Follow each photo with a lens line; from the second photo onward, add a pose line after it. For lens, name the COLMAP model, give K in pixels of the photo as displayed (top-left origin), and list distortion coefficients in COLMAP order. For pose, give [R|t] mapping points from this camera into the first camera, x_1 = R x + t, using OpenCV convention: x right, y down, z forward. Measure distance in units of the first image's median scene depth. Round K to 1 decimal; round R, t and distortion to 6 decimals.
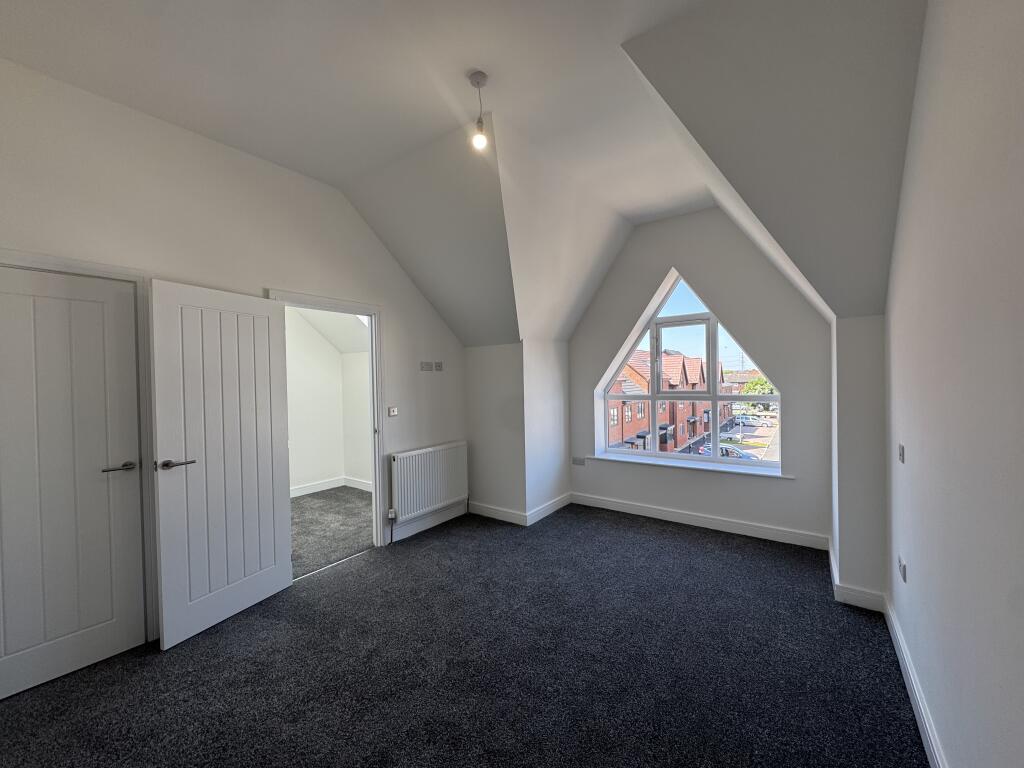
lens RADIAL K [[405.9, 0, 512.0], [0, 405.9, 384.0], [0, 0, 1]] dist [0.000447, -0.000048]
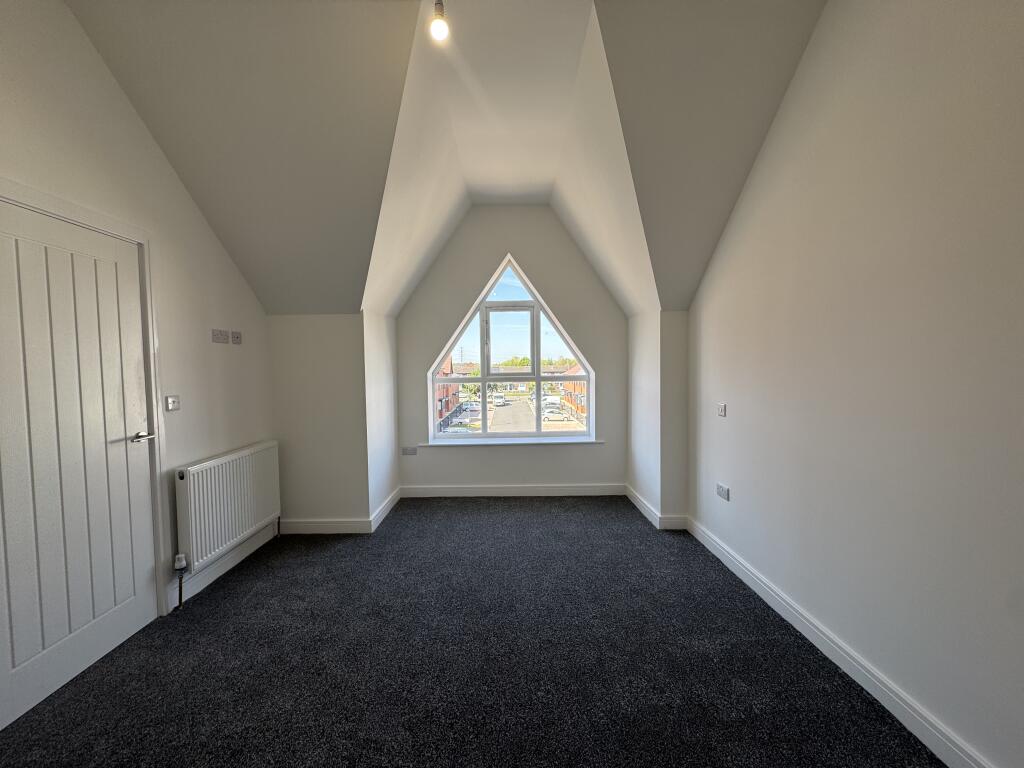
lens RADIAL K [[405.9, 0, 512.0], [0, 405.9, 384.0], [0, 0, 1]] dist [0.000447, -0.000048]
pose [[0.806334, -0.018000, 0.591187, -0.219320], [0.005530, 0.999723, 0.022896, 0.023871], [-0.591435, -0.015193, 0.806210, 0.154150]]
